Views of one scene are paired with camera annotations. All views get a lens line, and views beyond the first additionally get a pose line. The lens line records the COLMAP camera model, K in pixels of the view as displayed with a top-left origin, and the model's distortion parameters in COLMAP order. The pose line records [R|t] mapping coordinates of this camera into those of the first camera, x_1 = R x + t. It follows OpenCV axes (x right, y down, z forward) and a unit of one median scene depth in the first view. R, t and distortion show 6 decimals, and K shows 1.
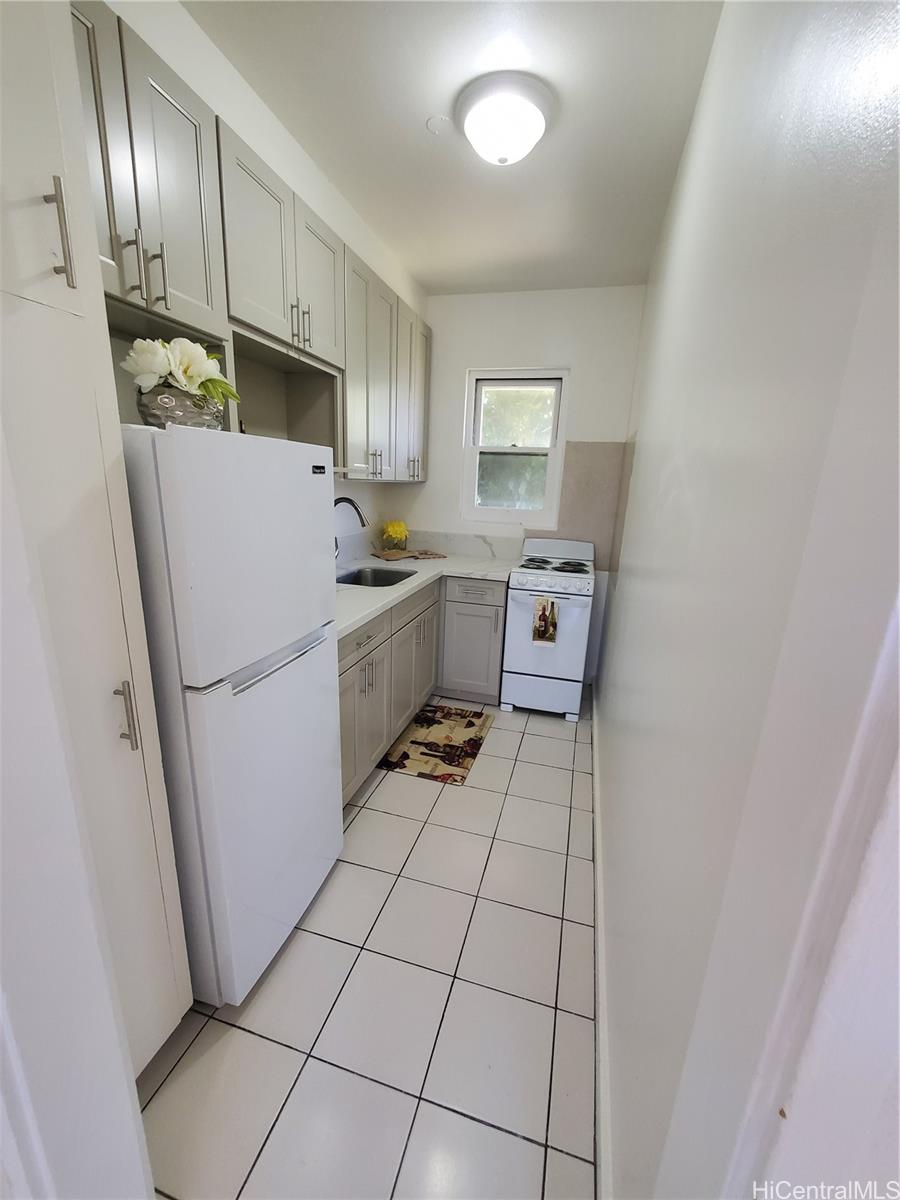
lens RADIAL K [[477.9, 0, 450.0], [0, 477.9, 600.0], [0, 0, 1]] dist [0.013092, 0.000015]
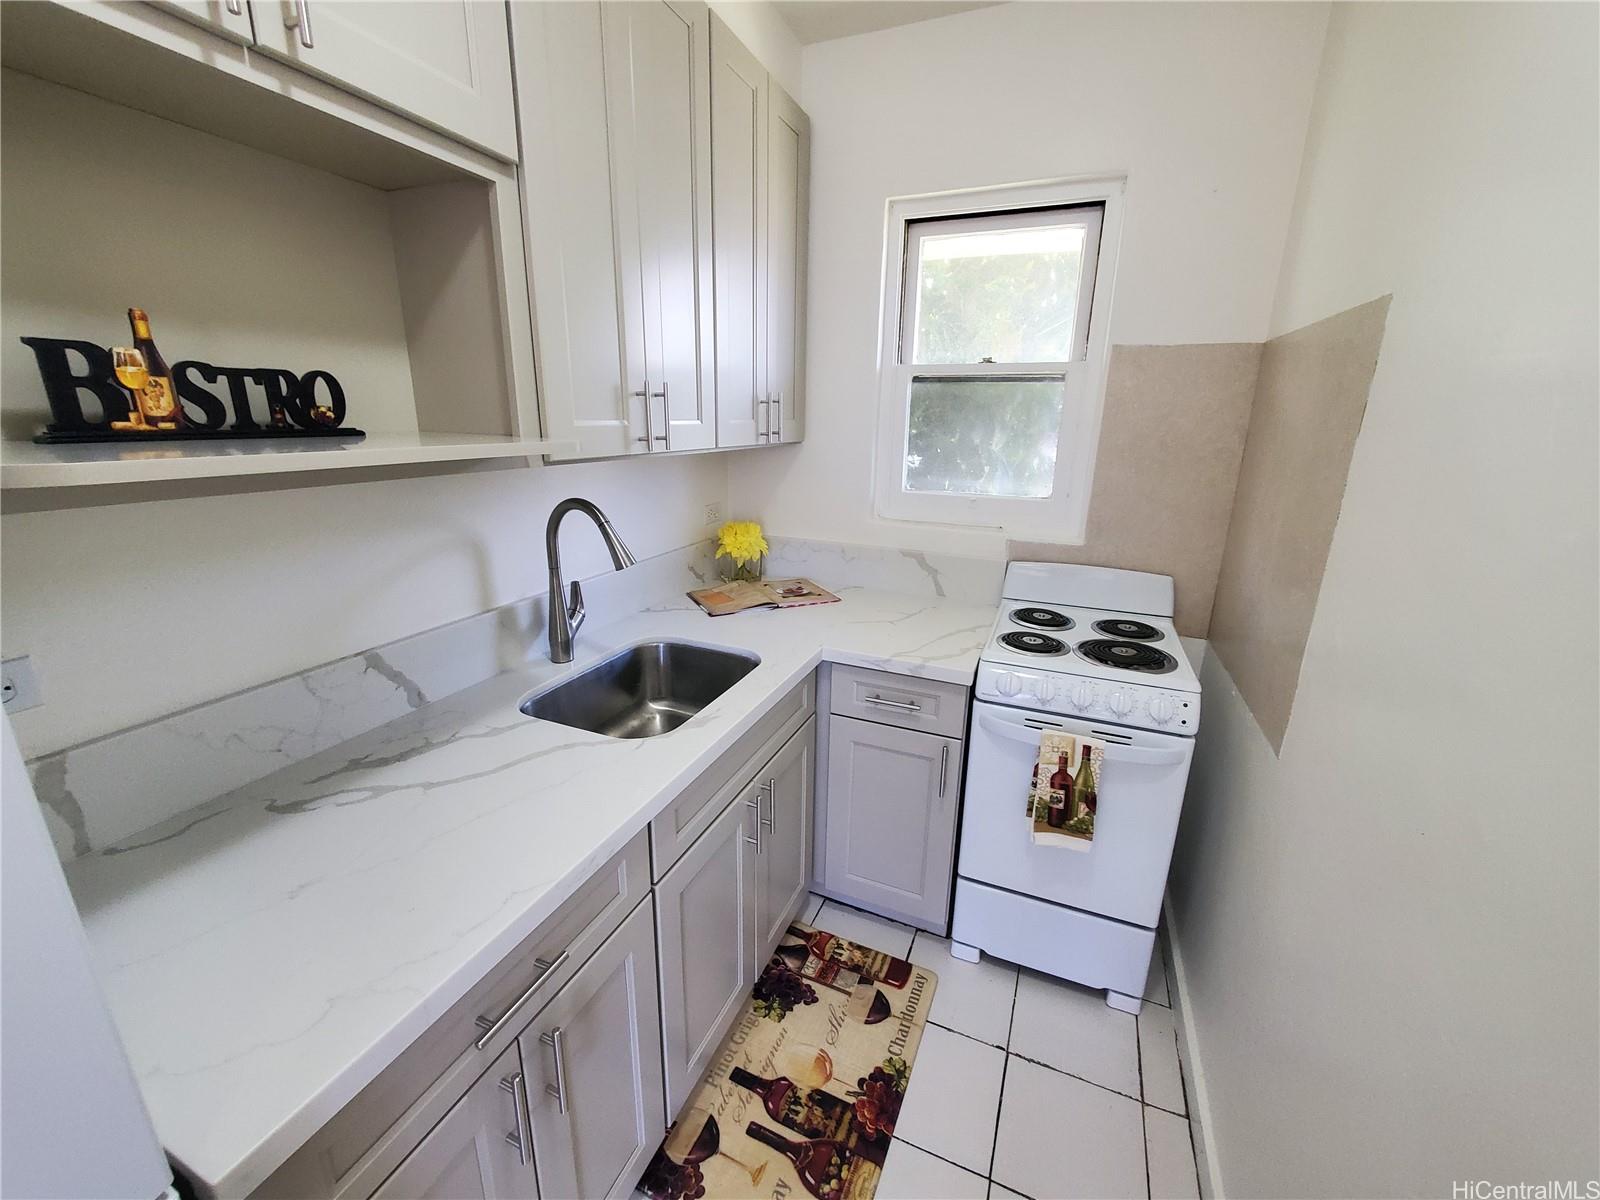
lens RADIAL K [[643.6, 0, 791.8], [0, 643.6, 593.7], [0, 0, 1]] dist [0.000237, 0.000026]
pose [[0.990104, 0.009875, -0.139989, 0.040235], [-0.006822, 0.999729, 0.022267, -0.125831], [0.140171, -0.021092, 0.989903, 0.404130]]
